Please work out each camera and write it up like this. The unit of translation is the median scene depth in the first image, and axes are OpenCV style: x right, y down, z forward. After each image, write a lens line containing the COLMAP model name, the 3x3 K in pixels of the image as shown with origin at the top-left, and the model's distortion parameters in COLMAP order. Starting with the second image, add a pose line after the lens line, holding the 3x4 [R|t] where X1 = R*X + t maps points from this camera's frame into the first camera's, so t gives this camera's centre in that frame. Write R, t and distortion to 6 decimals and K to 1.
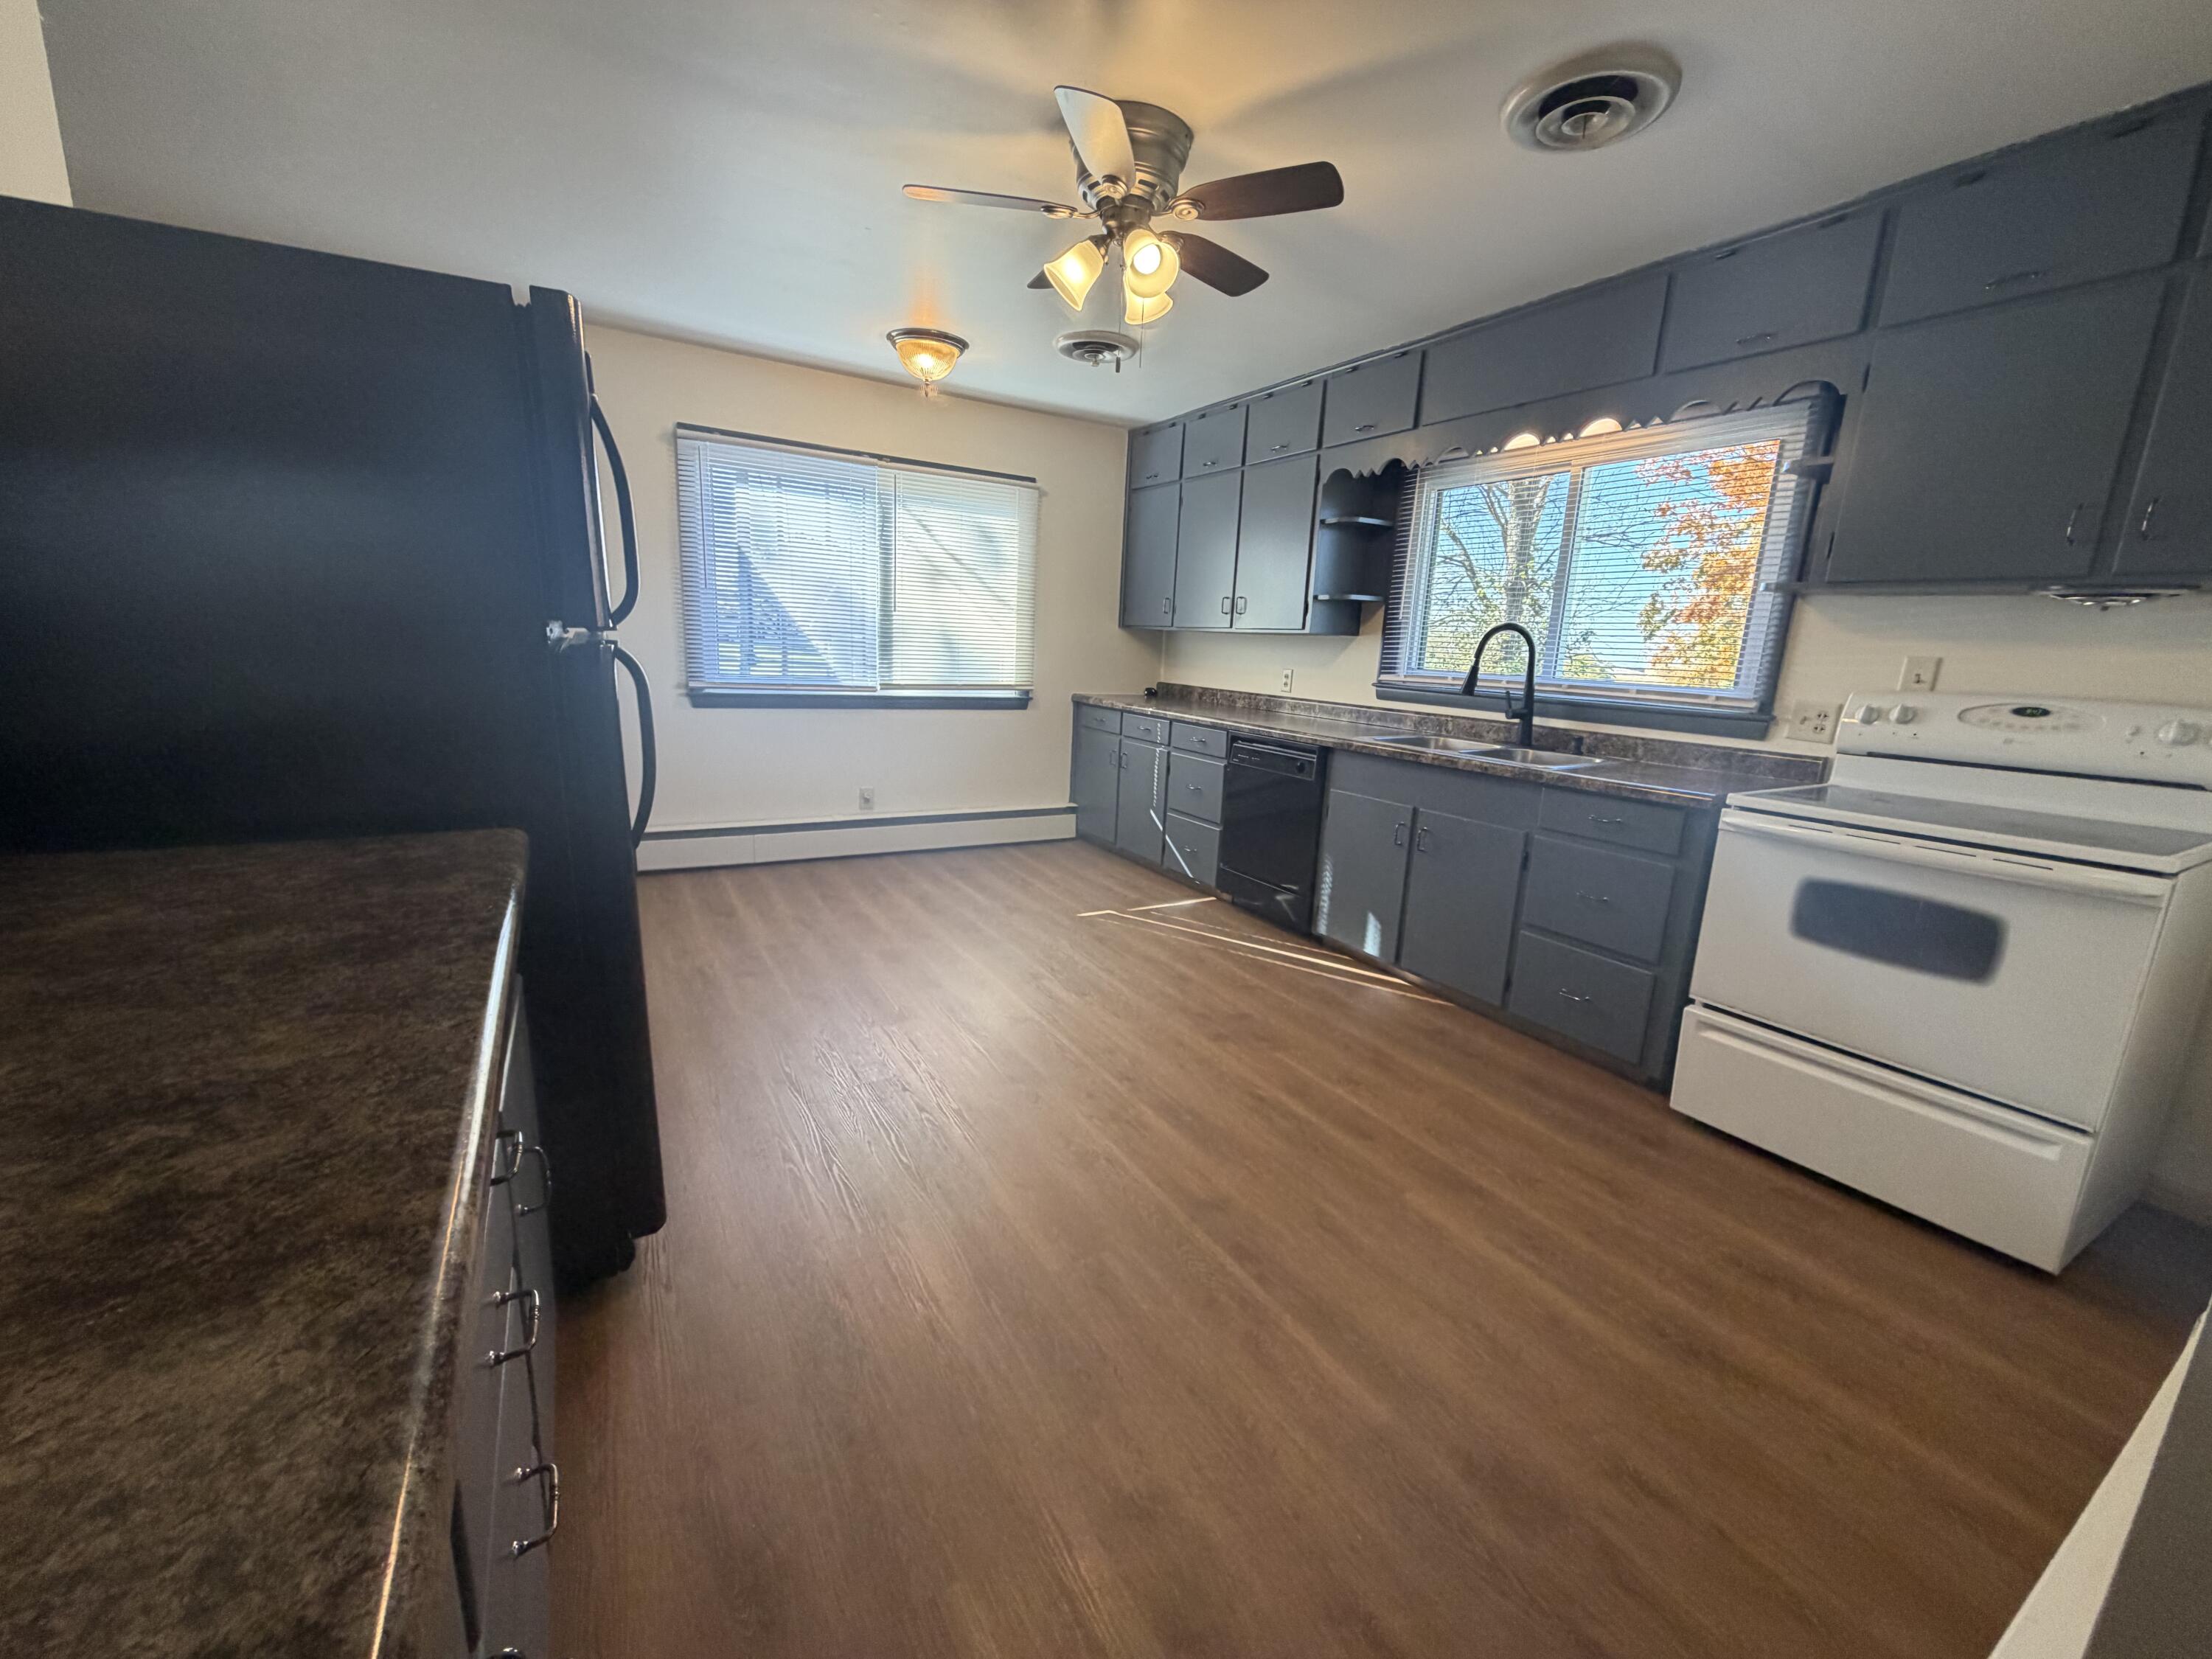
lens RADIAL K [[889.7, 0, 1098.3], [0, 889.7, 835.6], [0, 0, 1]] dist [0.001145, 0.000082]
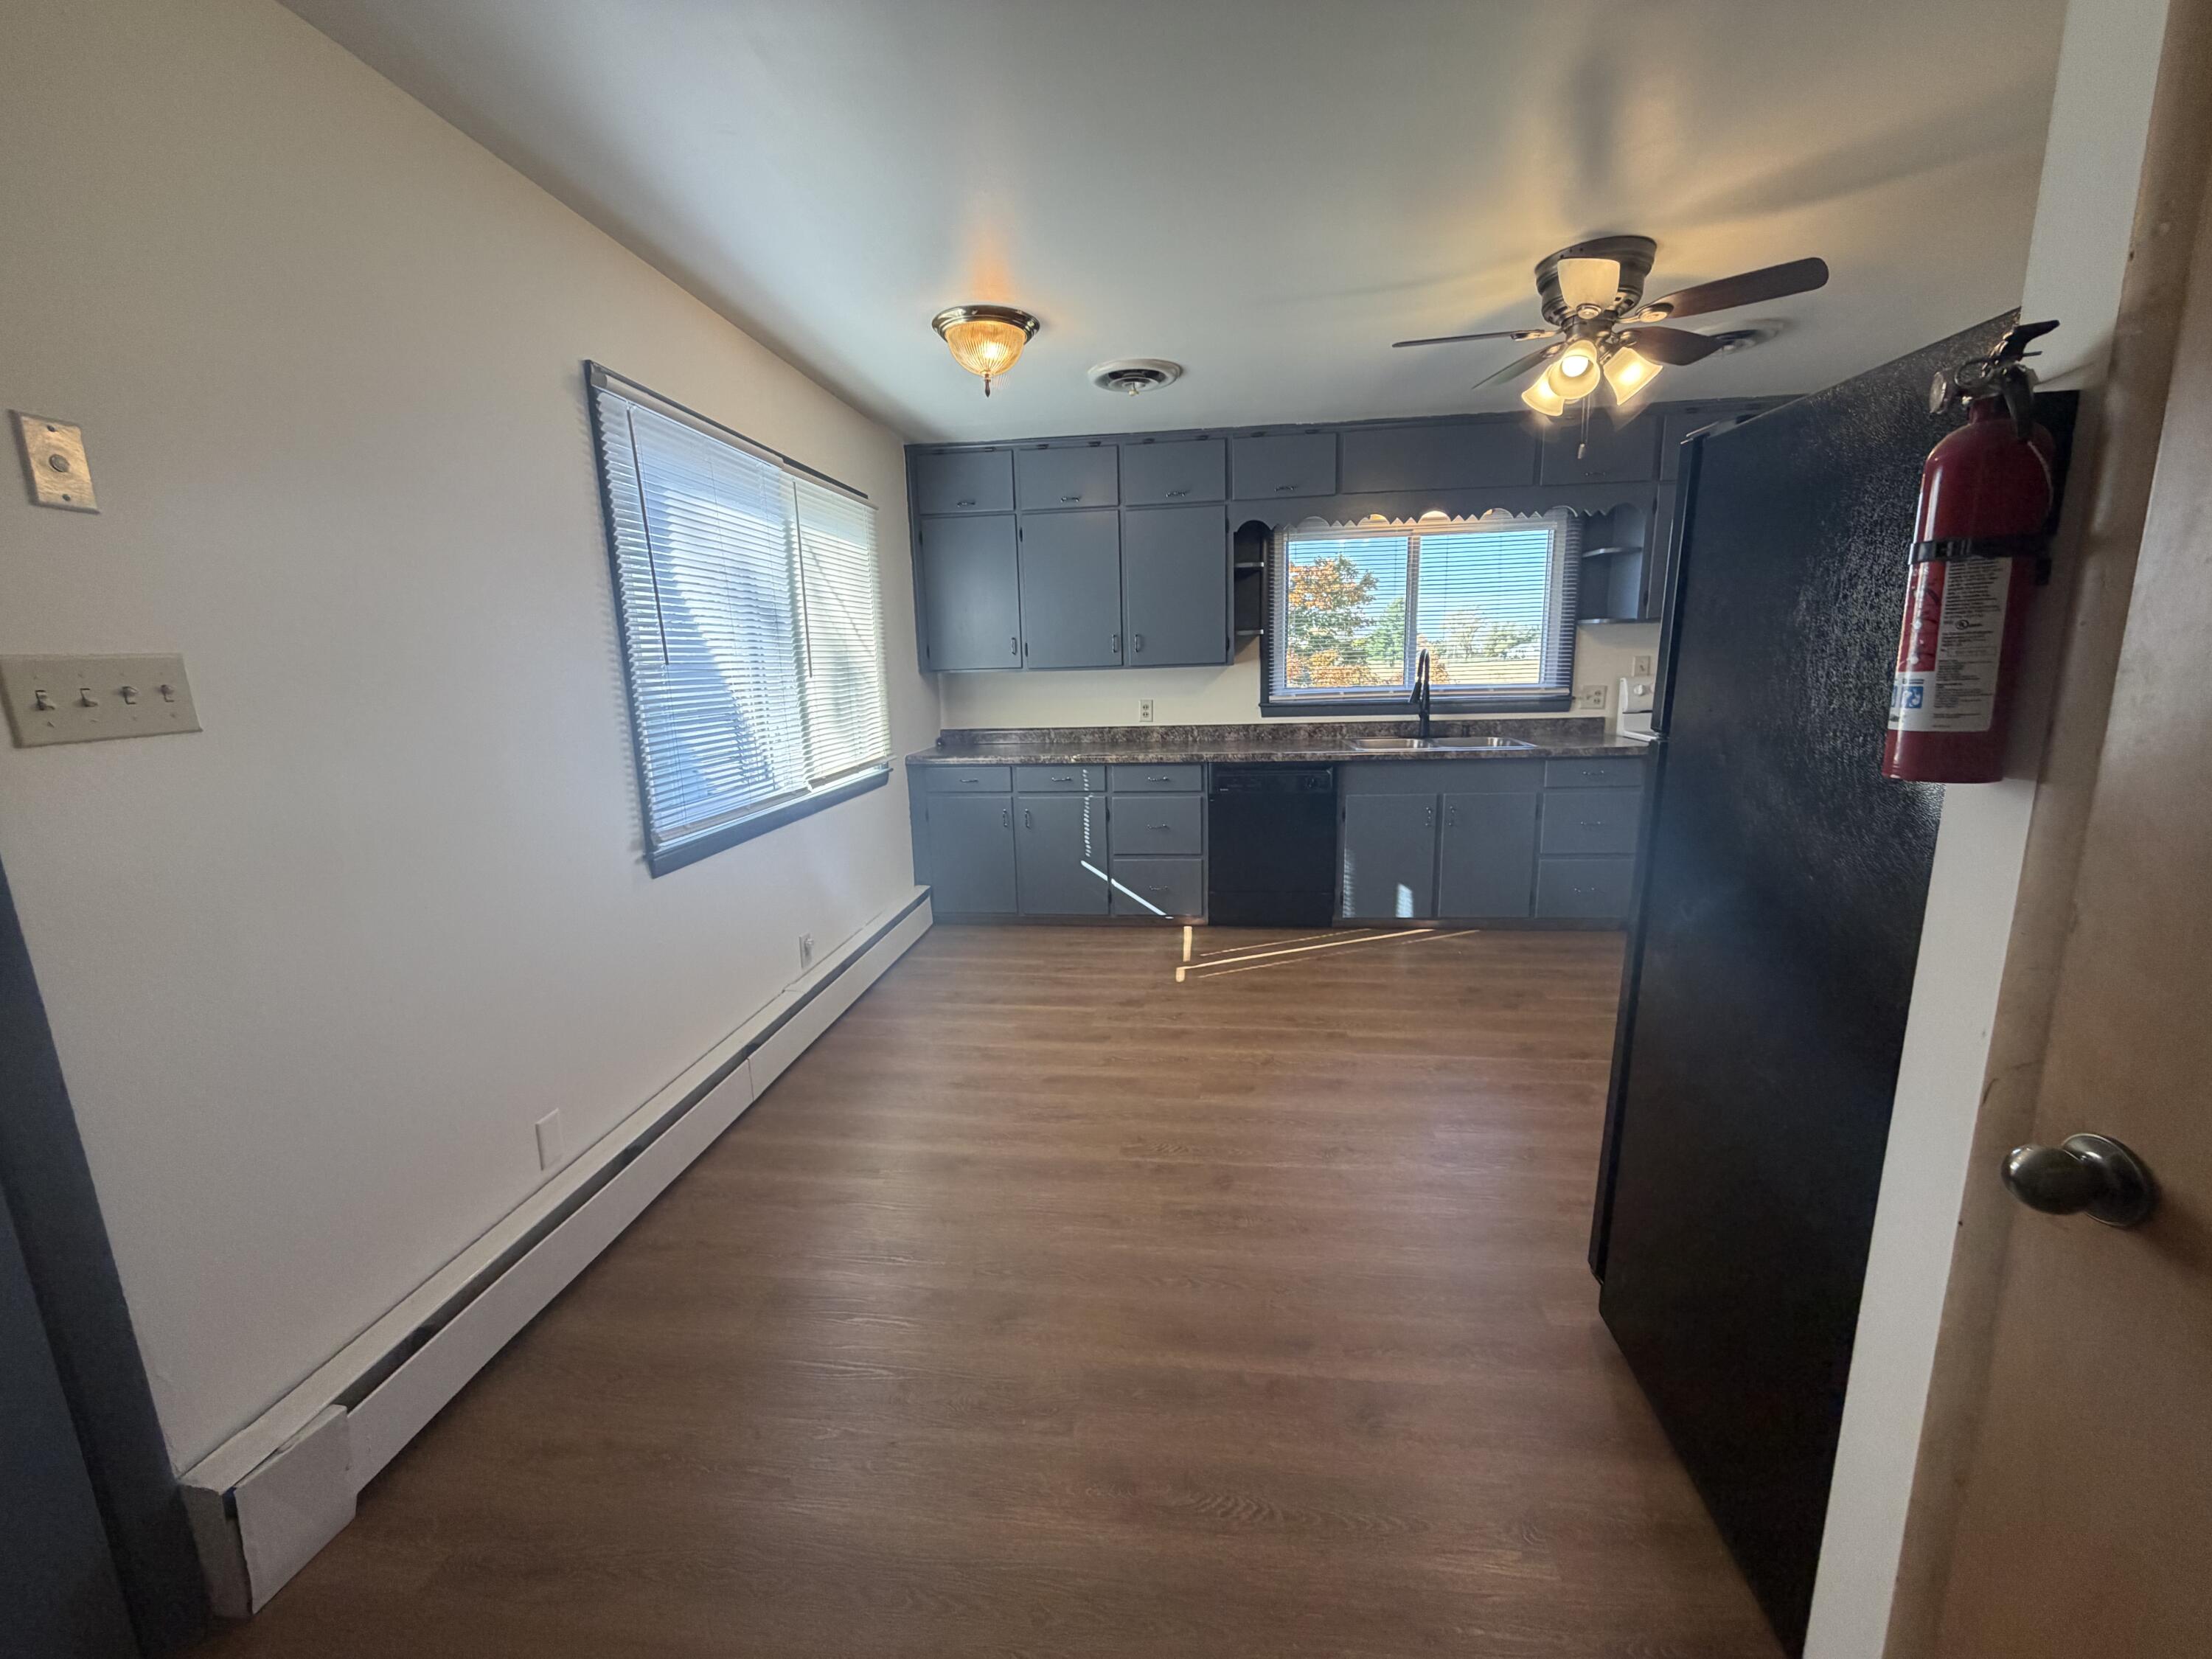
lens RADIAL K [[879.8, 0, 1105.7], [0, 879.8, 832.7], [0, 0, 1]] dist [0.000208, 0.000098]
pose [[0.594290, -0.220100, 0.773547, -0.779689], [0.227109, 0.968605, 0.101120, -0.180587], [-0.771518, 0.115585, 0.625619, 0.482902]]
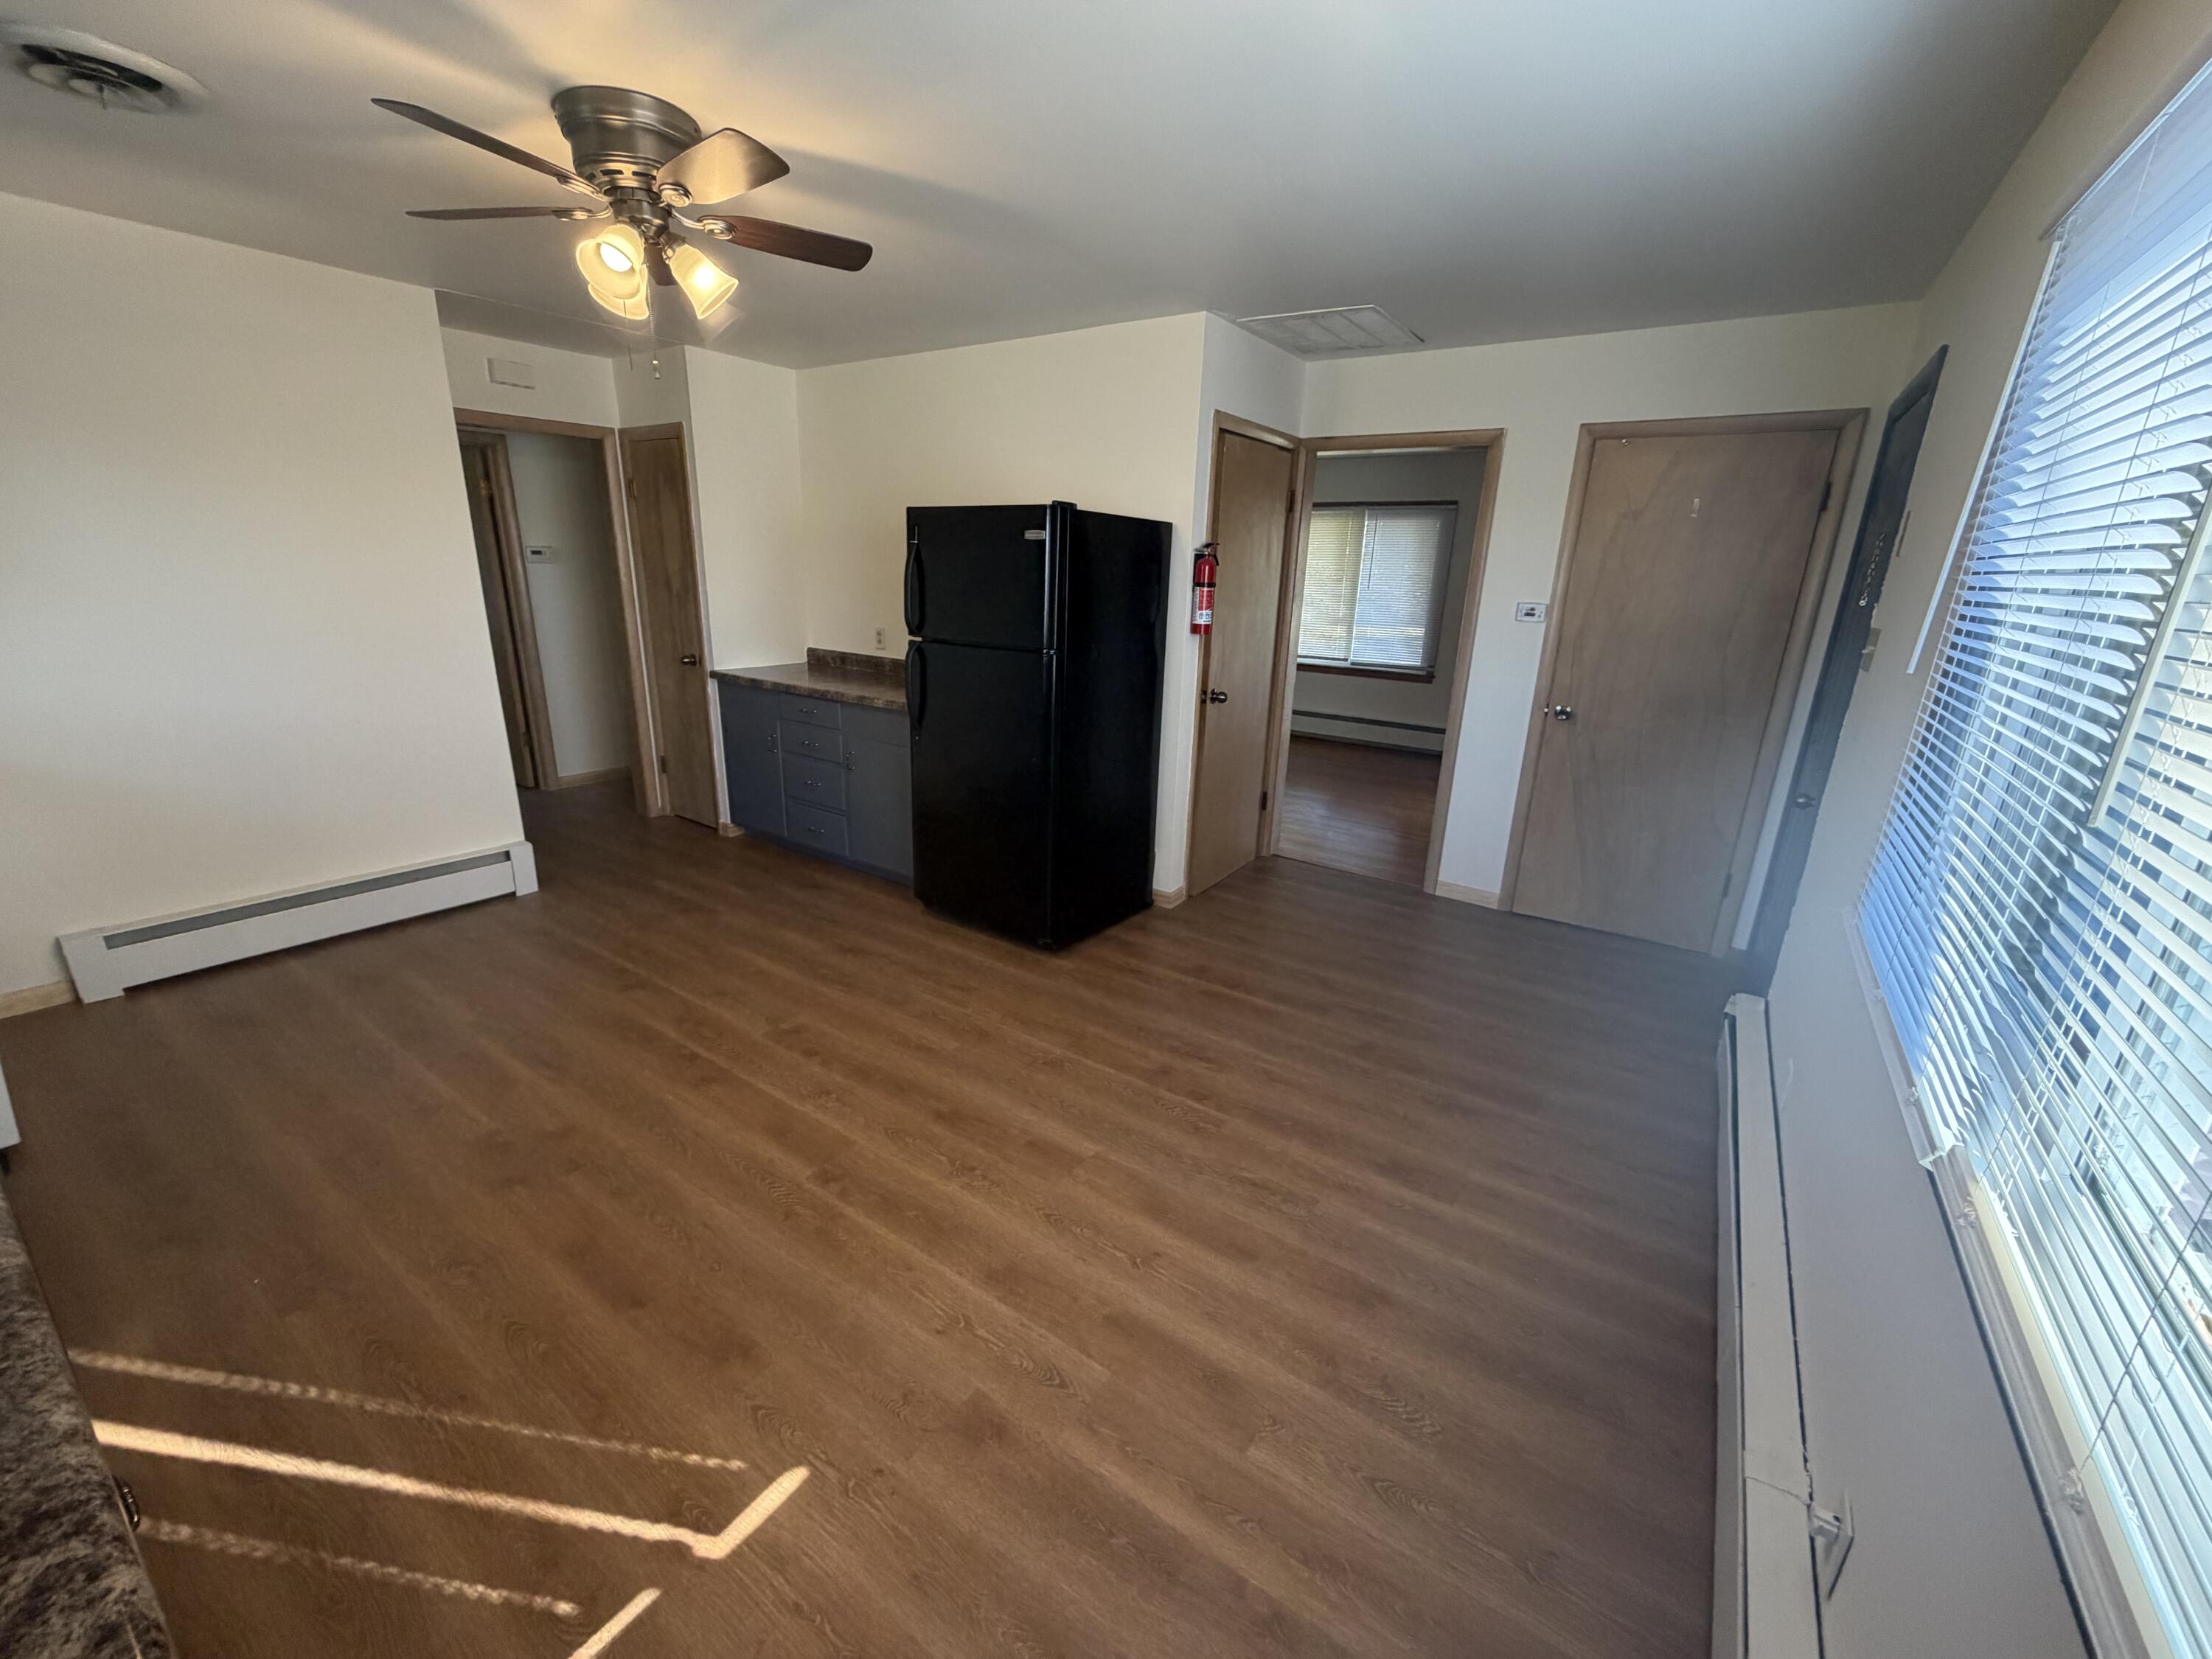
lens RADIAL K [[878.0, 0, 1106.0], [0, 878.0, 829.5], [0, 0, 1]] dist [0.000921, 0.000203]
pose [[-0.903940, 0.050759, -0.424636, 0.007714], [-0.162938, 0.877162, 0.451705, -0.352867], [0.395403, 0.477504, -0.784632, 1.264735]]
